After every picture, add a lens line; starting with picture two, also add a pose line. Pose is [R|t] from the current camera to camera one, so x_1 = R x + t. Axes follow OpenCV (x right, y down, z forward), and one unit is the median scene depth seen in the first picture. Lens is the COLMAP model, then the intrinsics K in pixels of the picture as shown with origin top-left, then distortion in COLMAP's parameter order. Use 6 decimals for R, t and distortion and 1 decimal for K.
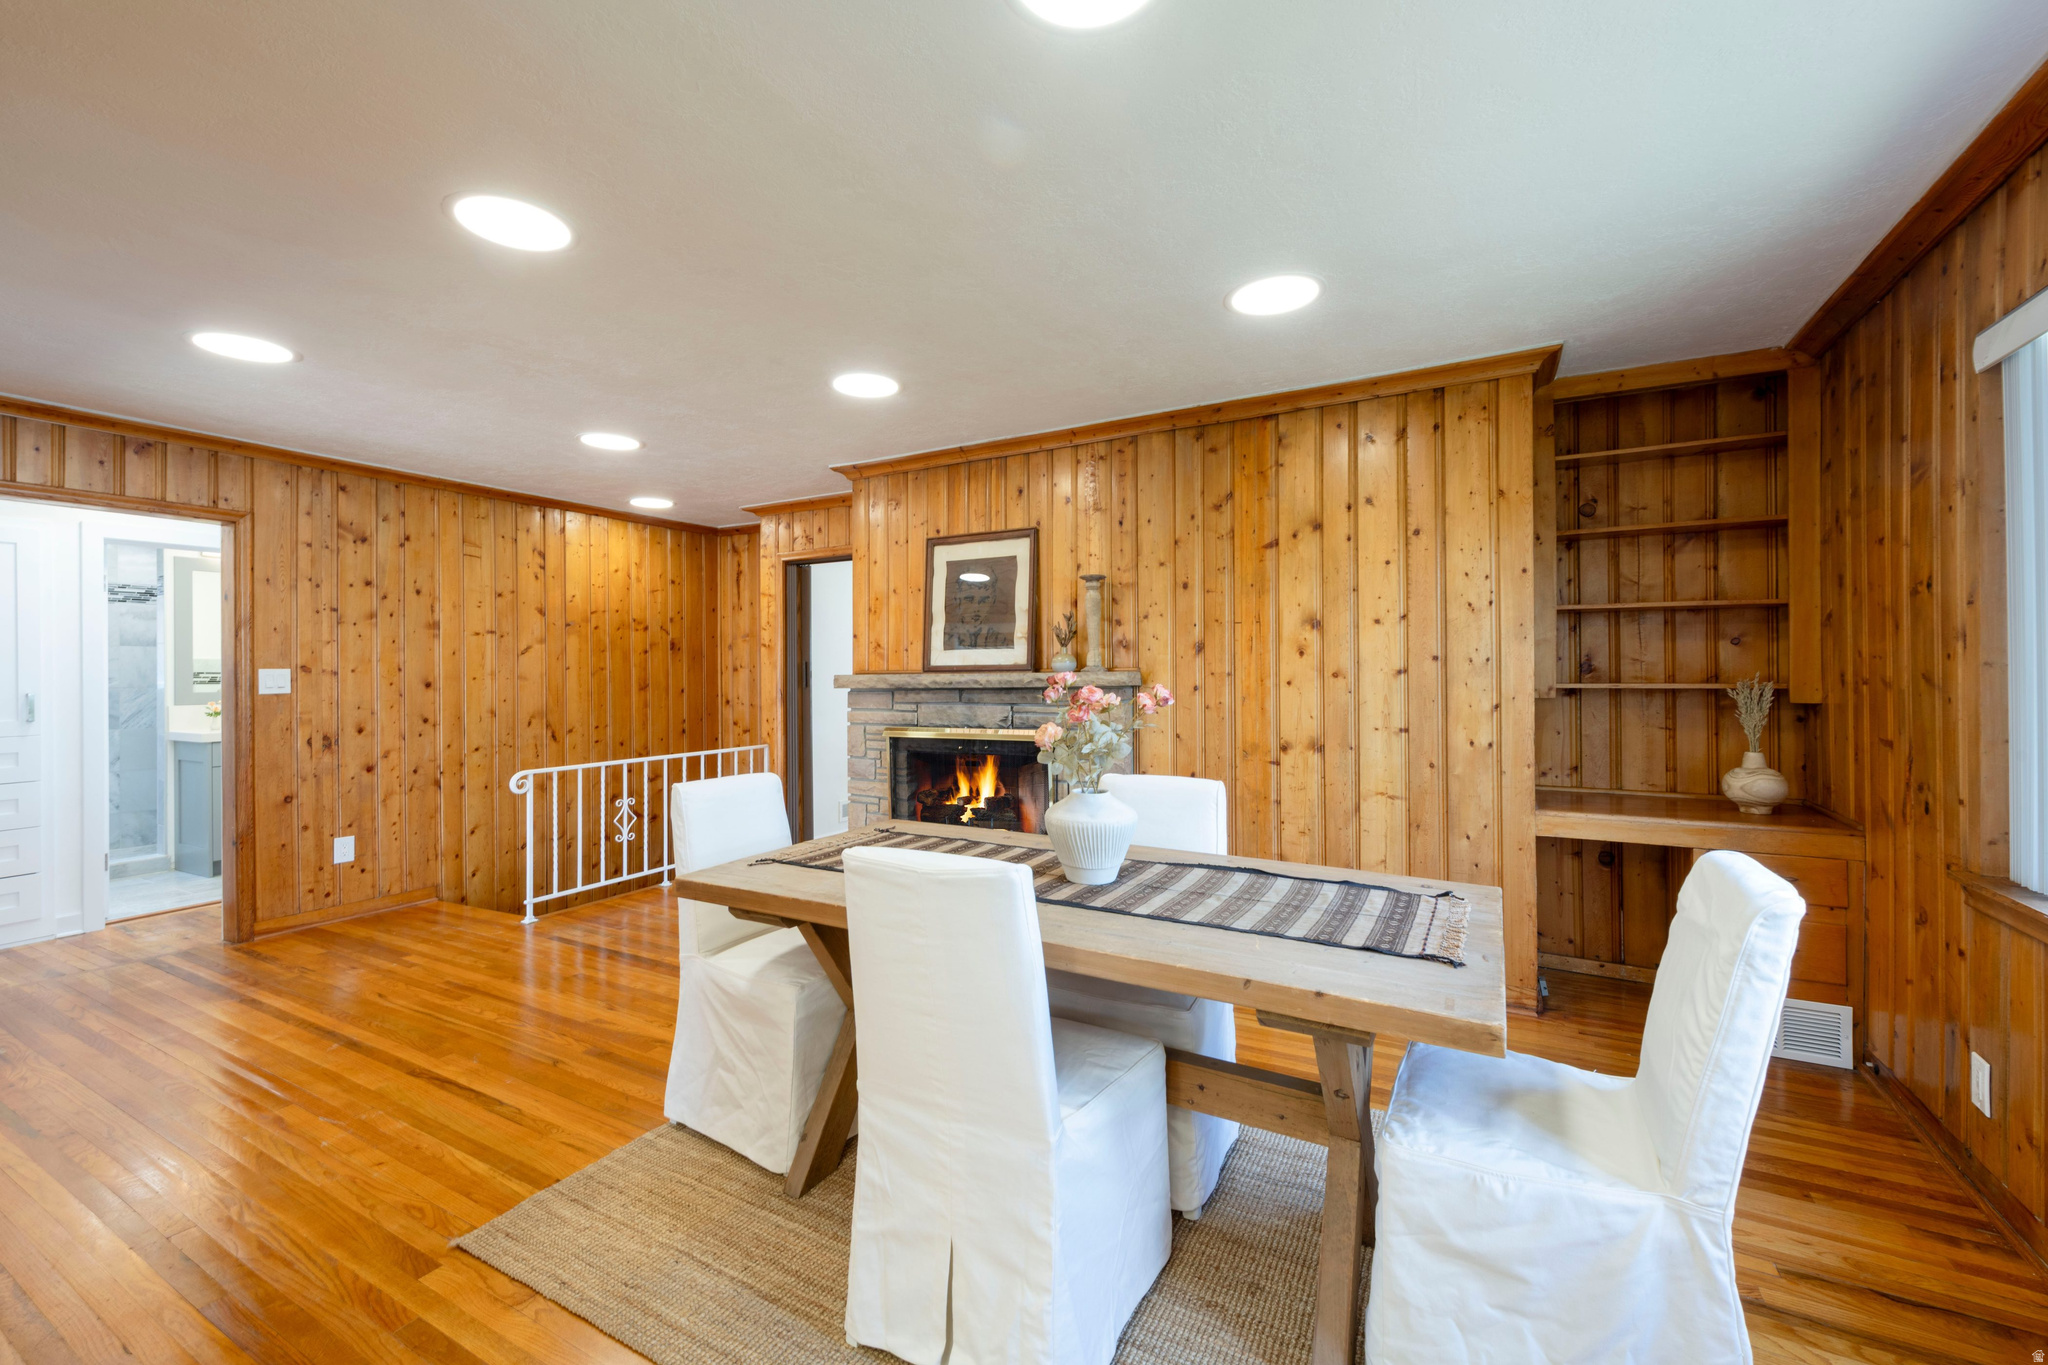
lens RADIAL K [[838.4, 0, 1030.0], [0, 838.4, 677.0], [0, 0, 1]] dist [0.006103, -0.000144]
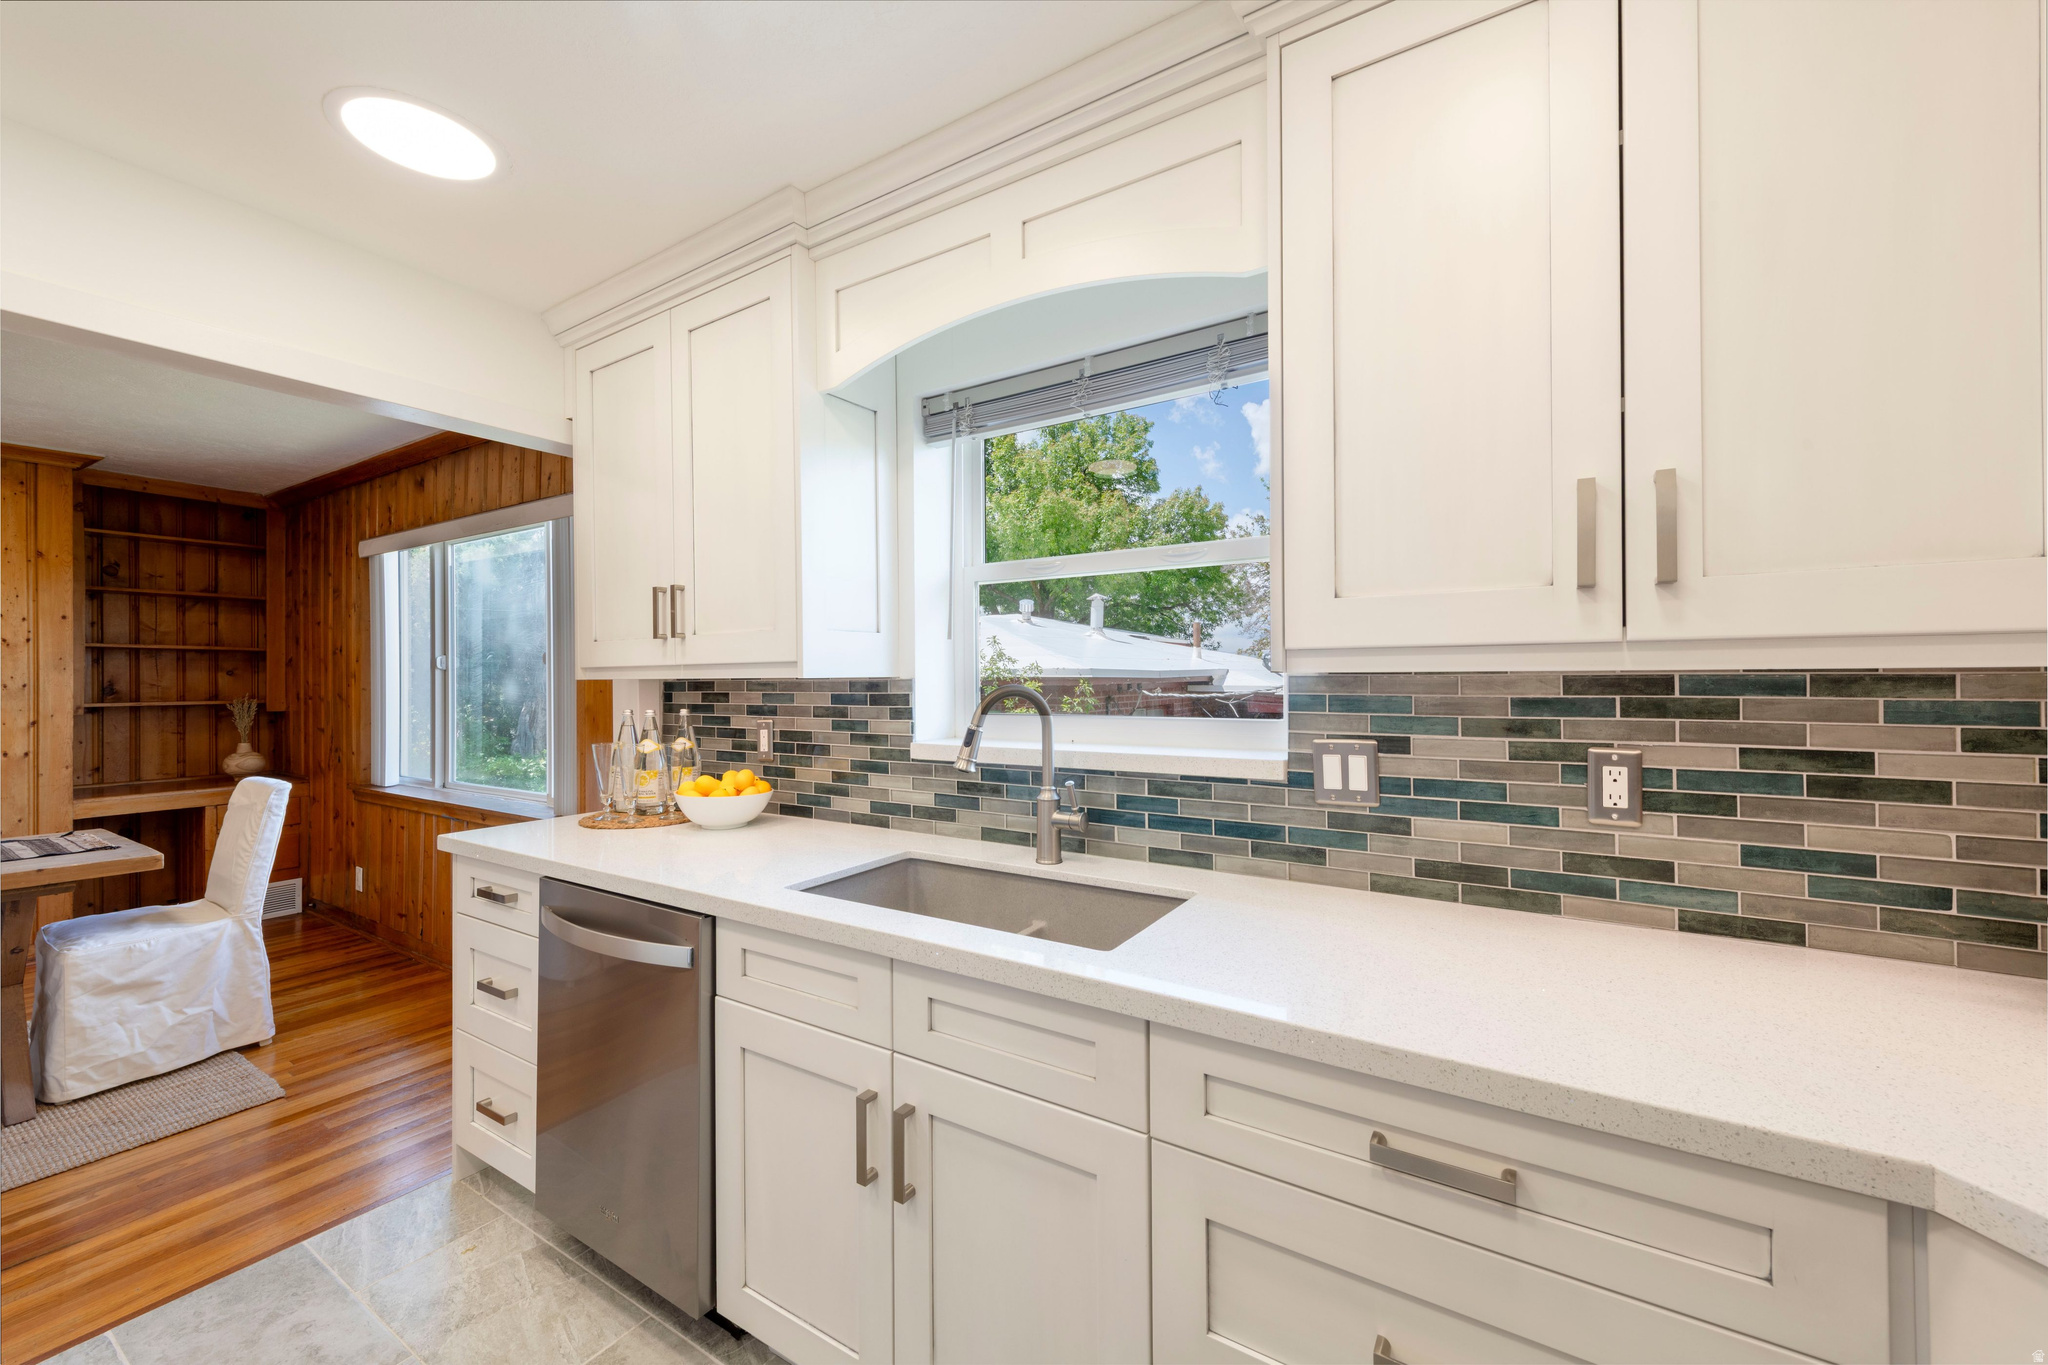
lens RADIAL K [[808.7, 0, 1035.3], [0, 808.7, 671.1], [0, 0, 1]] dist [0.025717, -0.010290]
pose [[0.061694, 0.015882, 0.997969, -0.589729], [0.009475, 0.999819, -0.016497, -0.007724], [-0.998050, 0.010474, 0.061532, -0.581801]]
